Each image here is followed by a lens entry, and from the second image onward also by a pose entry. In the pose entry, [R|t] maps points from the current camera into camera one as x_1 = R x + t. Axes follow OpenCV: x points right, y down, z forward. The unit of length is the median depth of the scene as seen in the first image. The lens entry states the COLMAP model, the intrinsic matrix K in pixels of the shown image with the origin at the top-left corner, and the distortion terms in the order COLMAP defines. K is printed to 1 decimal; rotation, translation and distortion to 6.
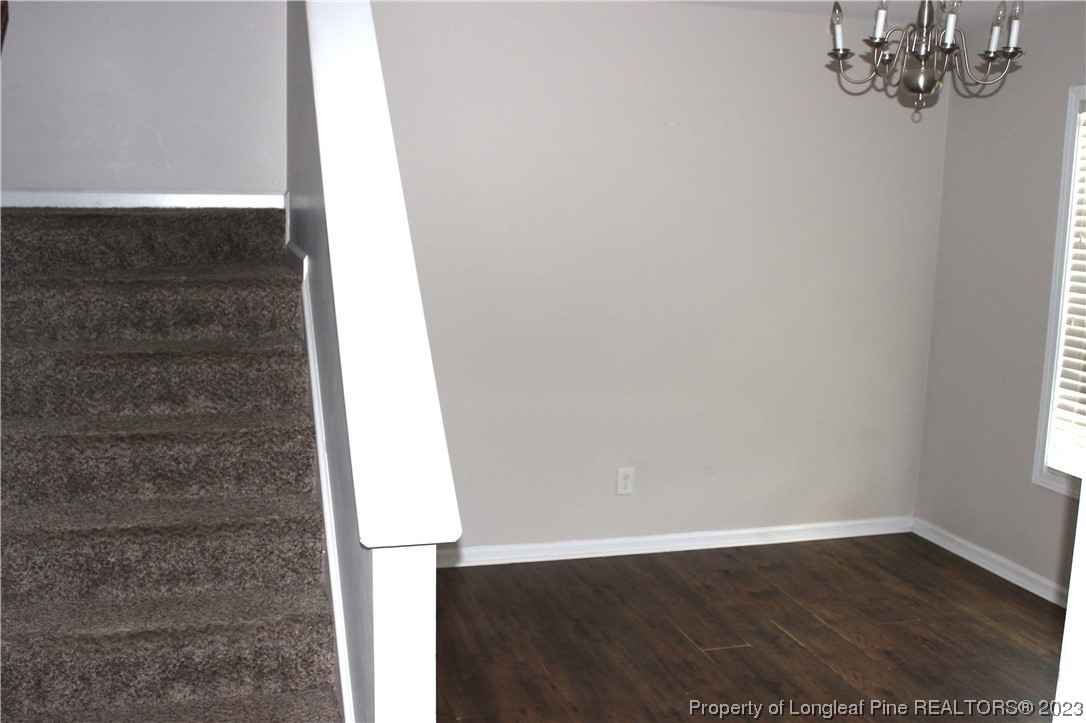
lens RADIAL K [[1086.5, 0, 543.5], [0, 1086.5, 365.2], [0, 0, 1]] dist [-0.086241, 0.000000]
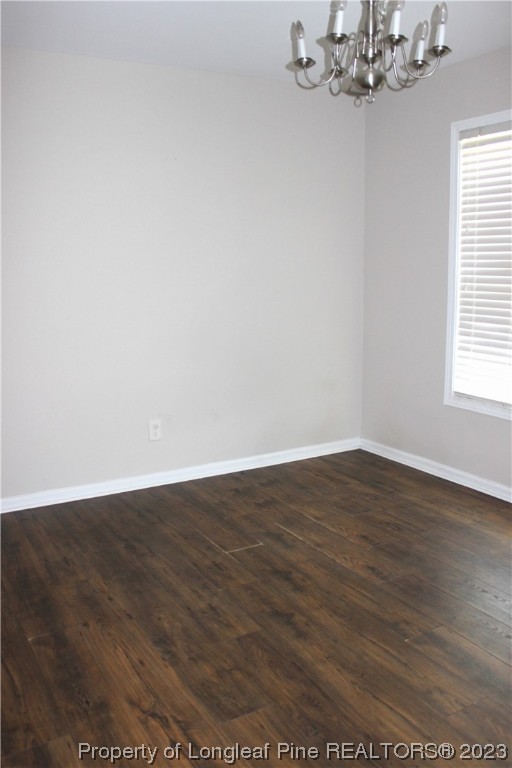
lens RADIAL K [[688.1, 0, 244.9], [0, 688.1, 380.1], [0, 0, 1]] dist [-0.178973, 0.150555]
pose [[0.974822, -0.080485, 0.207952, 0.016006], [0.076101, 0.996678, 0.029007, 0.036333], [-0.209596, -0.012451, 0.977709, 0.196201]]
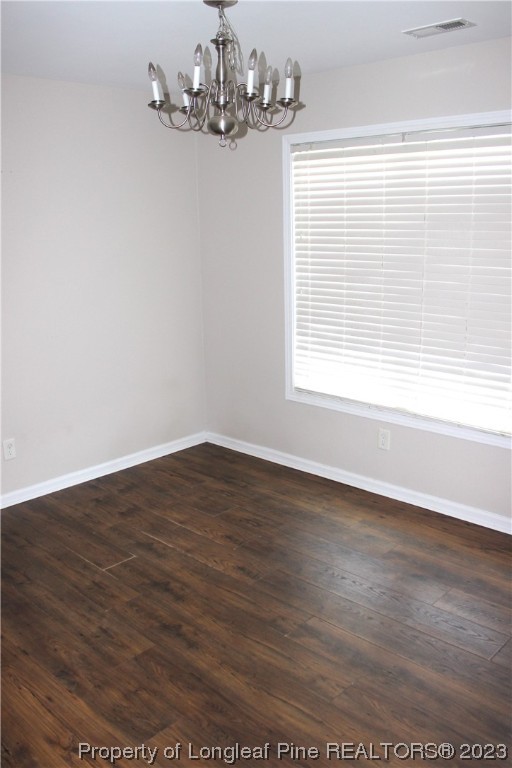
lens RADIAL K [[688.1, 0, 272.3], [0, 688.1, 393.8], [0, 0, 1]] dist [-0.178973, 0.150555]
pose [[0.864301, -0.168035, 0.474076, -0.028317], [0.122681, 0.984506, 0.125292, -0.026402], [-0.487784, -0.050130, 0.871524, 0.172159]]
